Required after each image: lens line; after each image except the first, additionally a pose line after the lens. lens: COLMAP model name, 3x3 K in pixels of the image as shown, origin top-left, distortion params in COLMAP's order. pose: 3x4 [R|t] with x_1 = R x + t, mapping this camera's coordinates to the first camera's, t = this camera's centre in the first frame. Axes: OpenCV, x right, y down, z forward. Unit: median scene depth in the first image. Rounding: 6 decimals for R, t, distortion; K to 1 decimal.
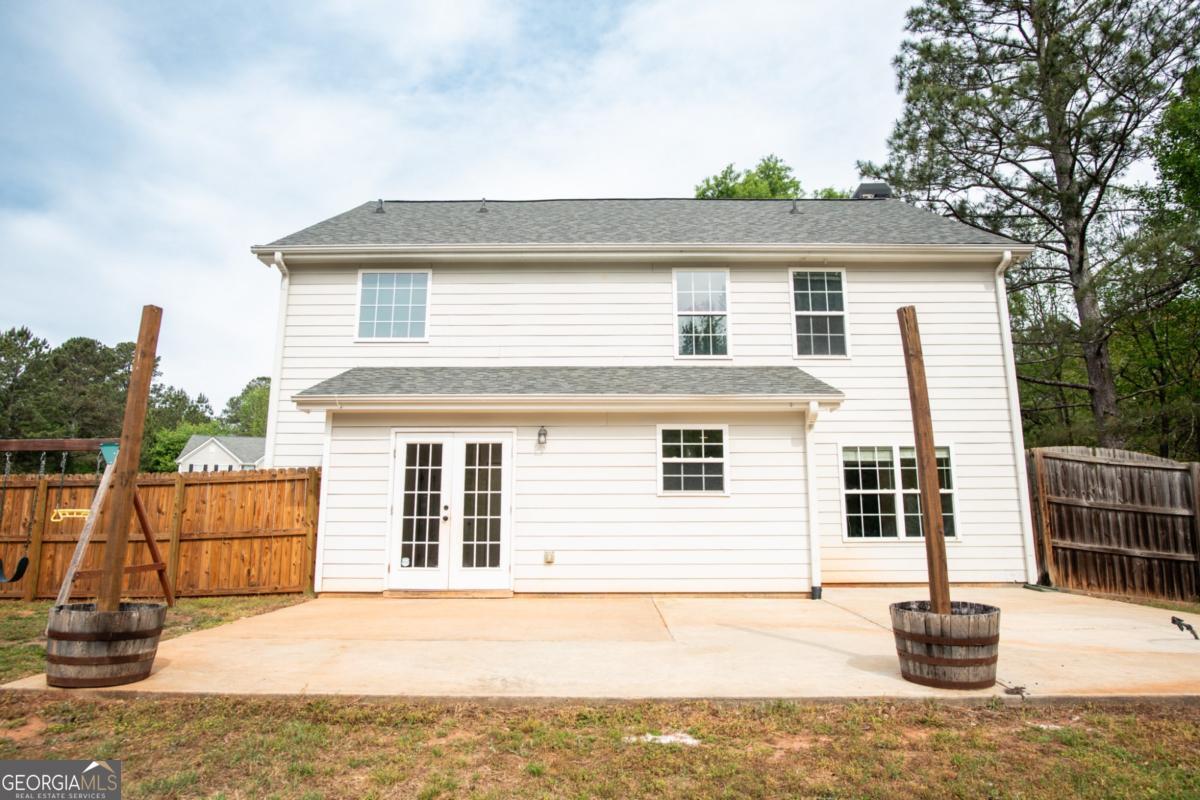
lens RADIAL K [[688.8, 0, 600.0], [0, 688.8, 400.0], [0, 0, 1]] dist [-0.033340, 0.001805]
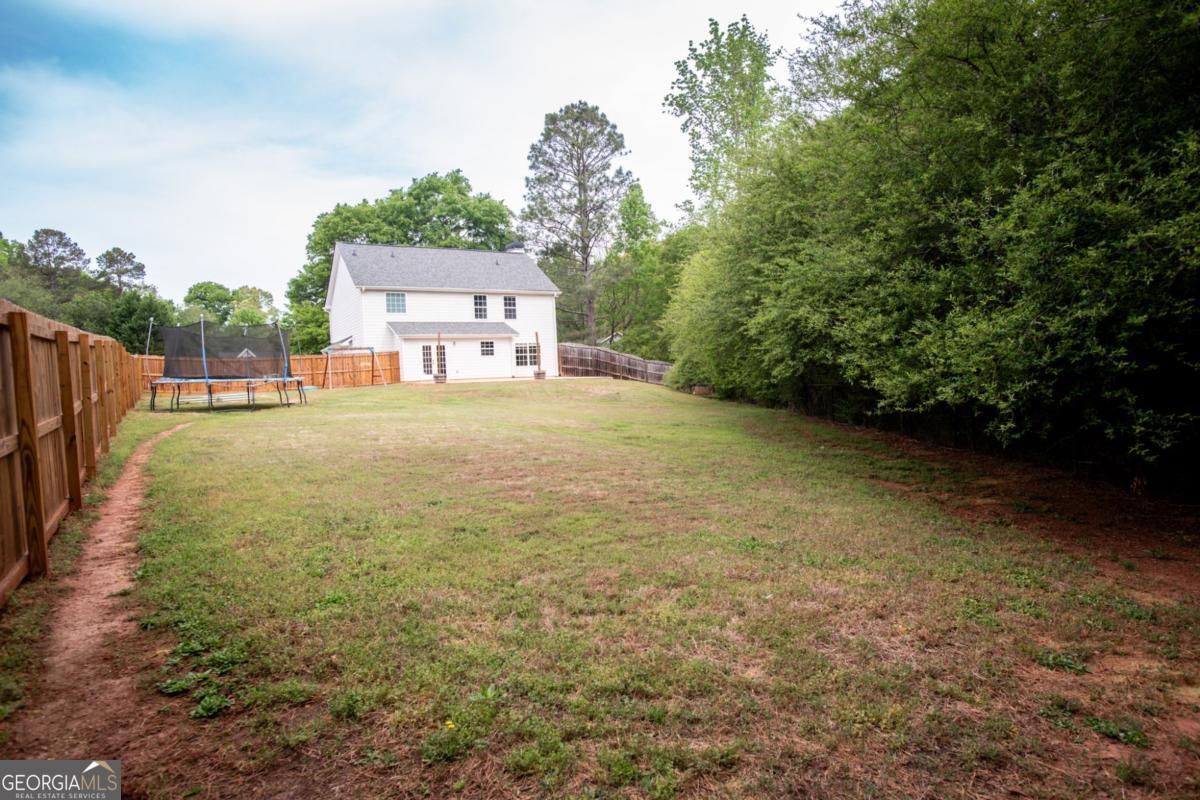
lens RADIAL K [[688.8, 0, 600.0], [0, 688.8, 400.0], [0, 0, 1]] dist [-0.033340, 0.001805]
pose [[0.844831, -0.054769, 0.532223, -1.374907], [-0.055278, 0.980489, 0.188643, -0.390756], [-0.532170, -0.188792, 0.825320, -2.614293]]
